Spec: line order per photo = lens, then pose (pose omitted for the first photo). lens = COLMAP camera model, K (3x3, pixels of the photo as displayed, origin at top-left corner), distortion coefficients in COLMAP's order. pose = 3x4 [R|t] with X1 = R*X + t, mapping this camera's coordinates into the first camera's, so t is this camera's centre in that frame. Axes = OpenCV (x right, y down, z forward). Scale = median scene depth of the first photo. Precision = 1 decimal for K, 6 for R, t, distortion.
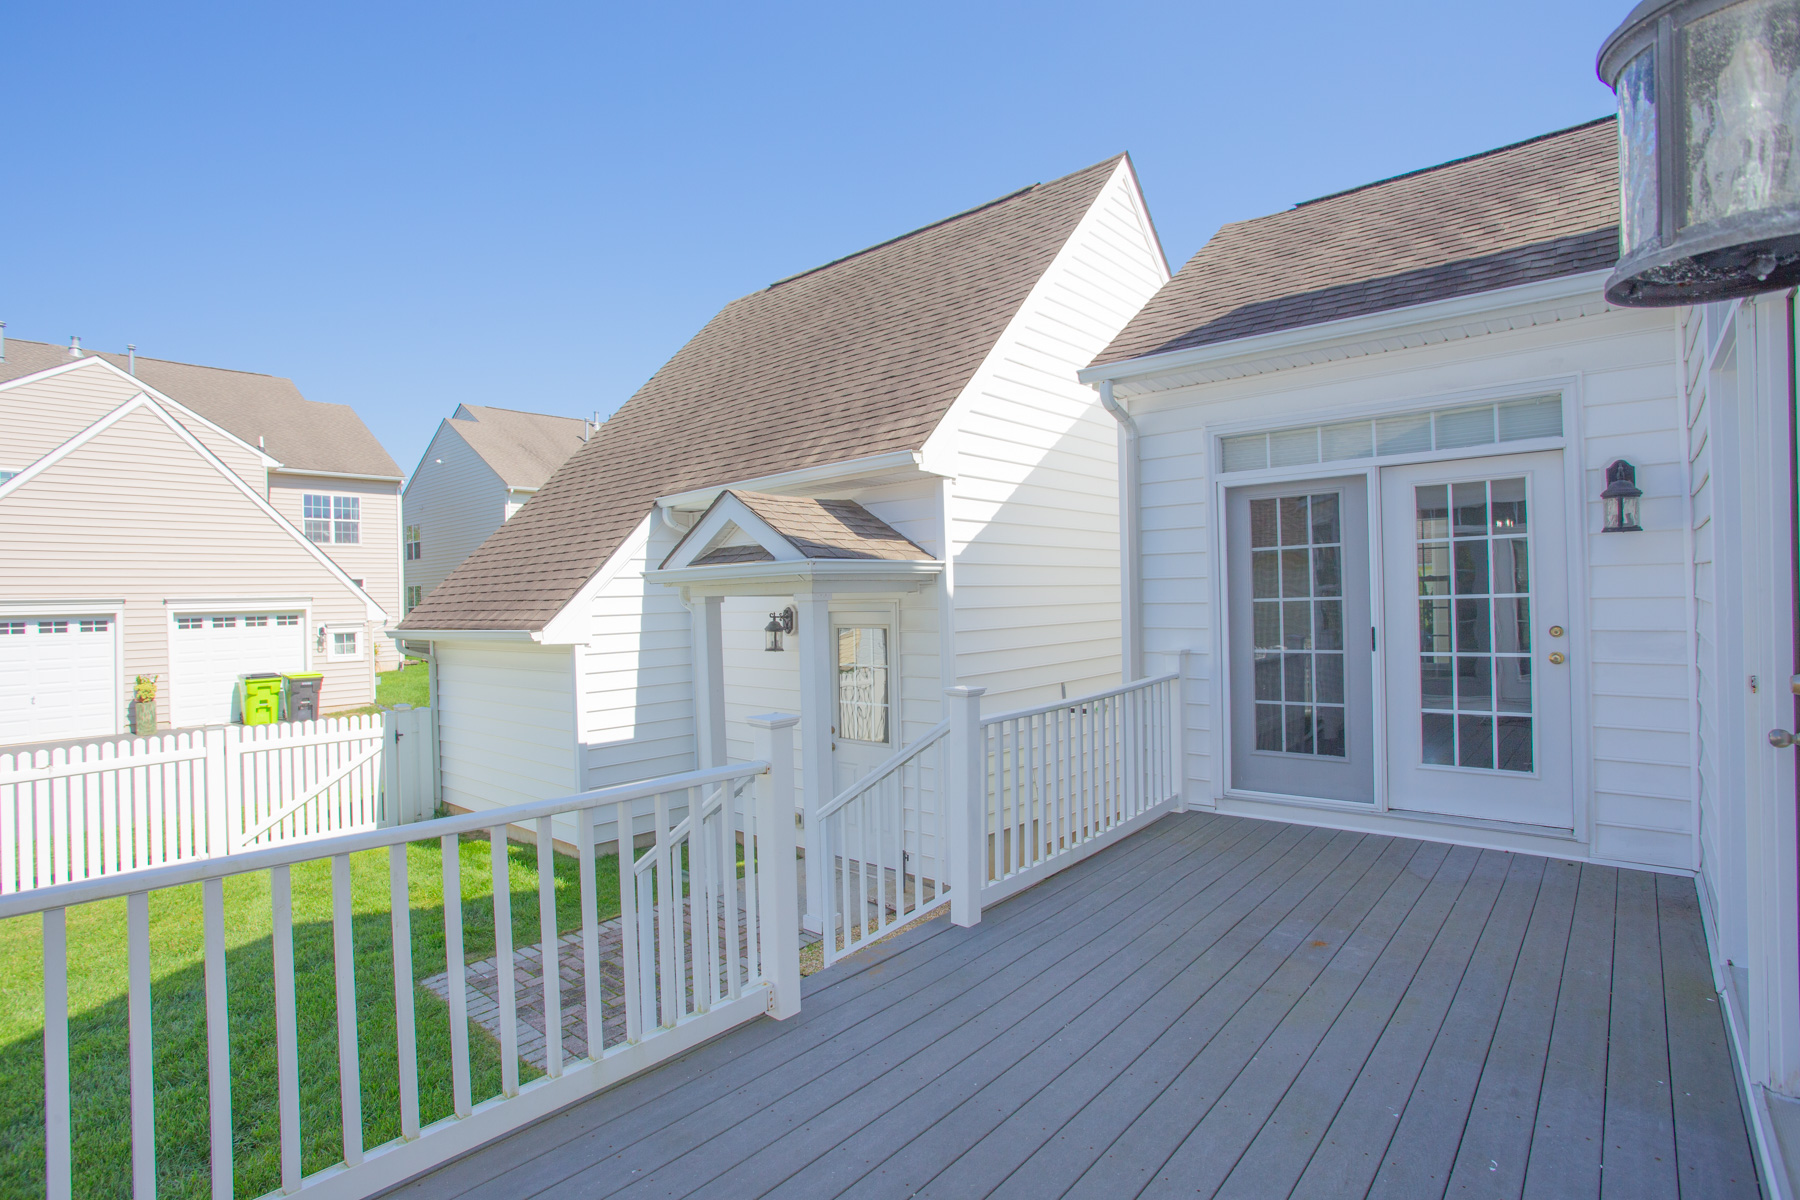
lens RADIAL K [[912.1, 0, 890.2], [0, 912.1, 601.6], [0, 0, 1]] dist [-0.048890, 0.017227]
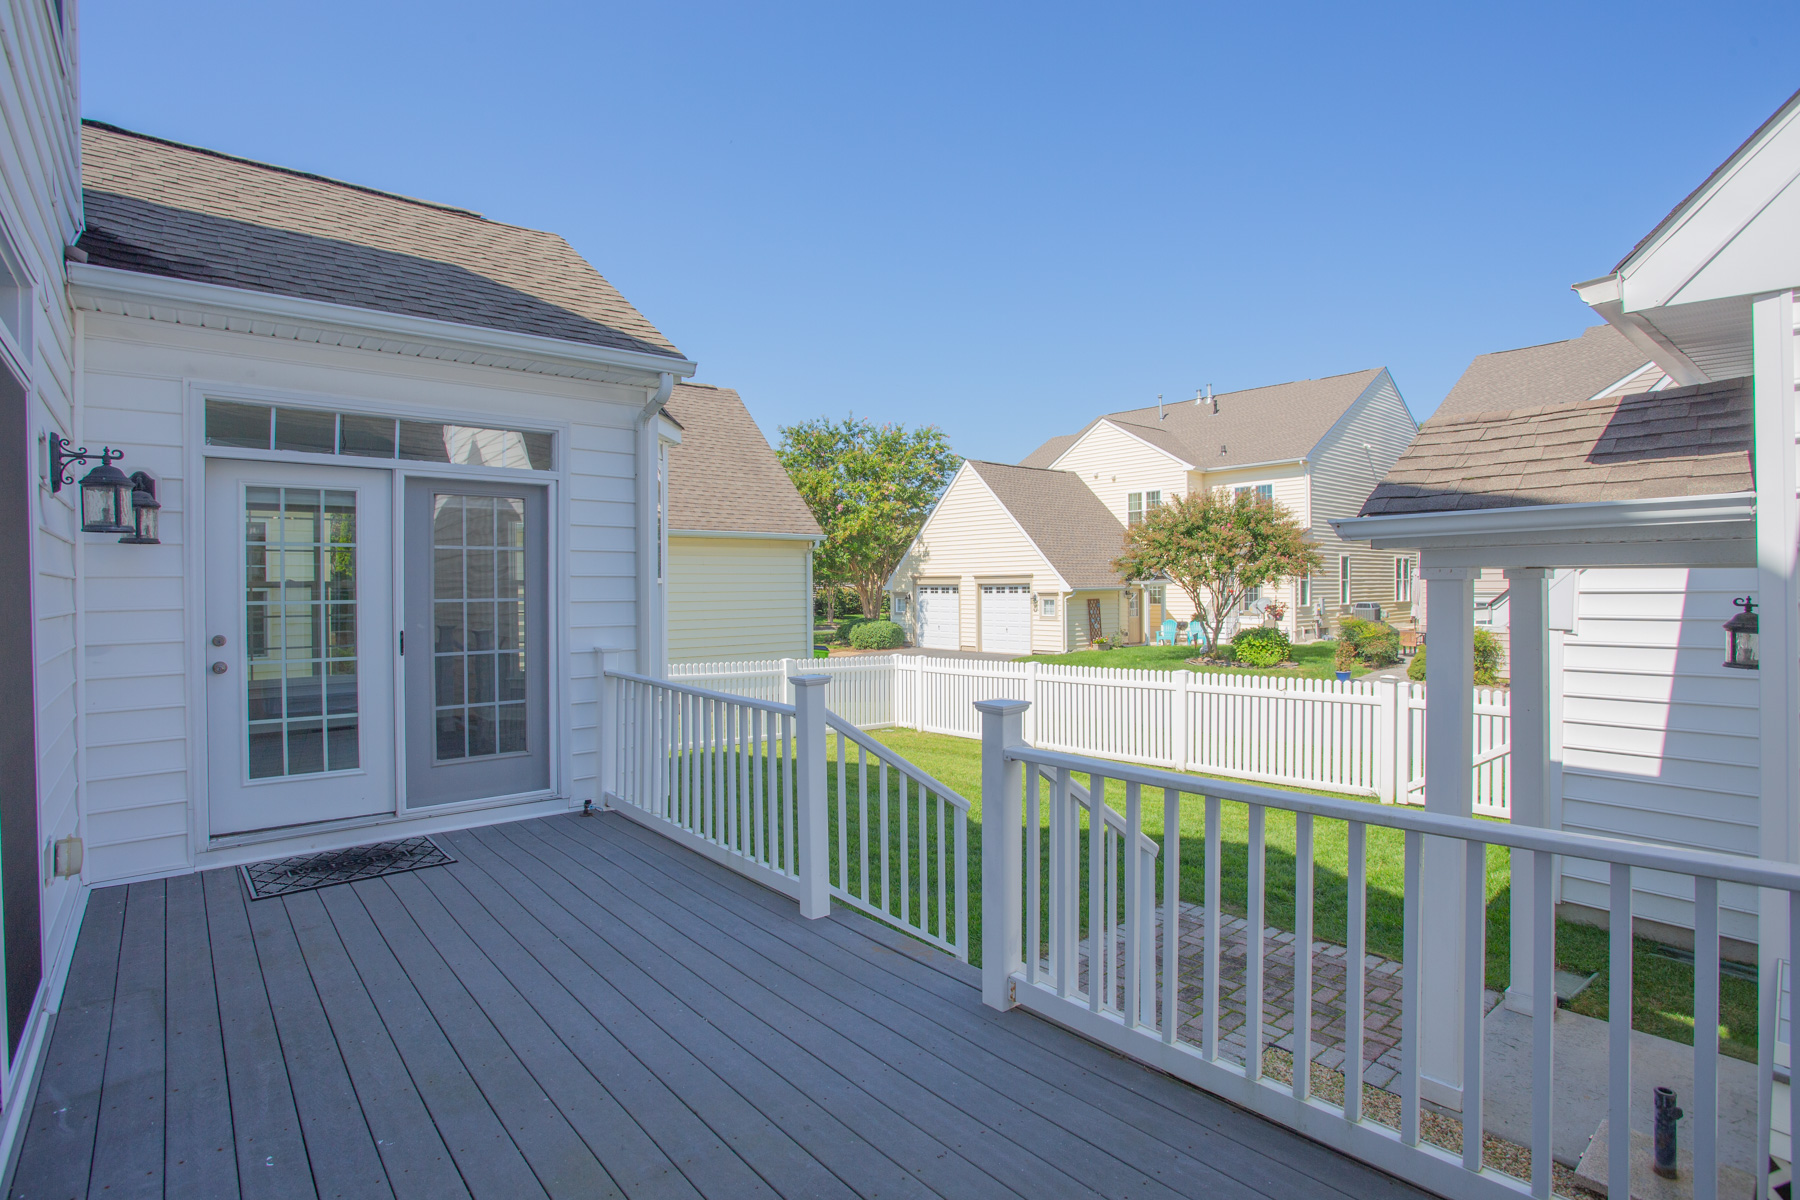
lens RADIAL K [[912.1, 0, 892.0], [0, 912.1, 596.8], [0, 0, 1]] dist [-0.048890, 0.017227]
pose [[-0.192369, 0.033906, -0.980737, 1.048930], [0.013487, 0.999400, 0.031906, -0.023188], [0.981230, -0.007090, -0.192711, 1.313613]]
